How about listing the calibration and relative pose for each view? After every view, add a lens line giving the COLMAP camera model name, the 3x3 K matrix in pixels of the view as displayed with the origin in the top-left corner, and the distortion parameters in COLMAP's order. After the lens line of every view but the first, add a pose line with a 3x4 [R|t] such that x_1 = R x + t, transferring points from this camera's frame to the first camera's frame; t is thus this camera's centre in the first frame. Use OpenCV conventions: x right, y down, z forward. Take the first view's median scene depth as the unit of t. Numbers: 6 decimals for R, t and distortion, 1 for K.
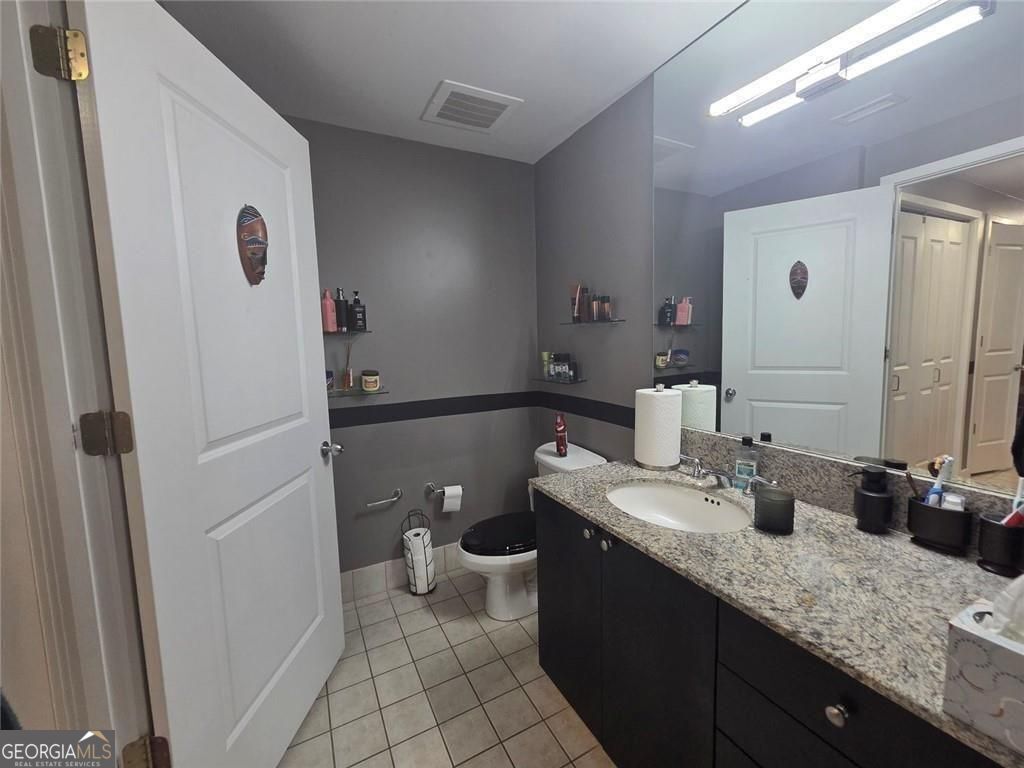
lens RADIAL K [[416.2, 0, 508.9], [0, 416.2, 380.1], [0, 0, 1]] dist [0.003035, 0.000066]
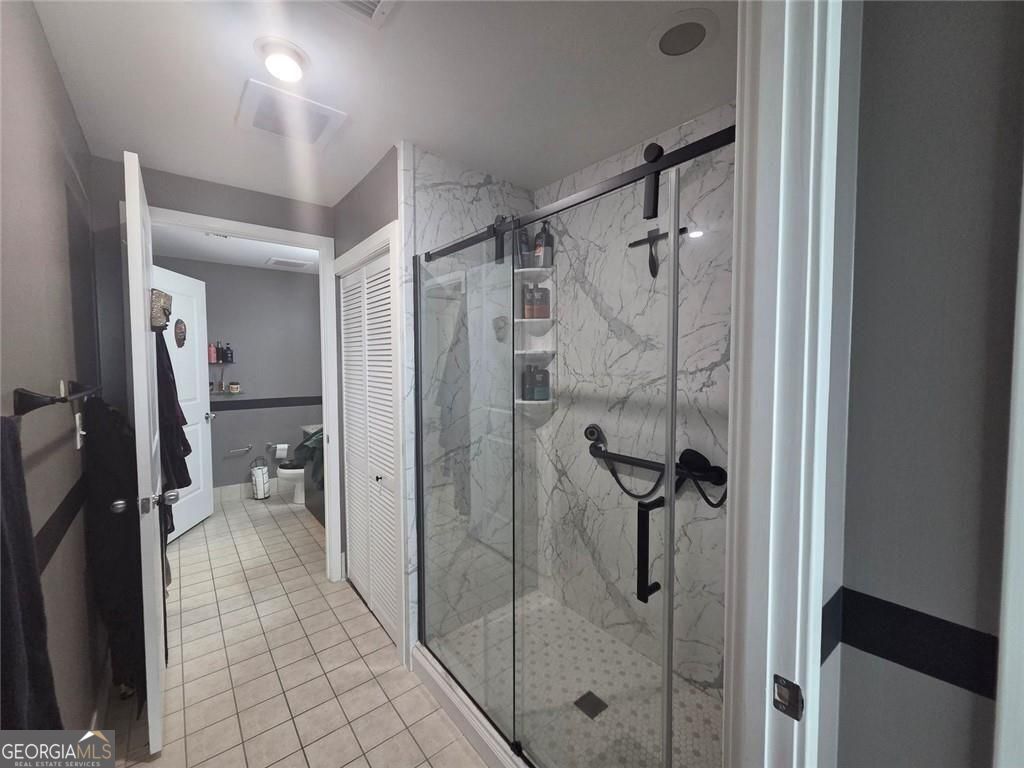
lens RADIAL K [[416.2, 0, 515.6], [0, 416.2, 384.3], [0, 0, 1]] dist [0.003035, 0.000066]
pose [[0.976943, 0.020512, 0.212514, 0.568012], [-0.010157, 0.998712, -0.049703, 0.073316], [-0.213260, 0.046399, 0.975893, -1.256831]]
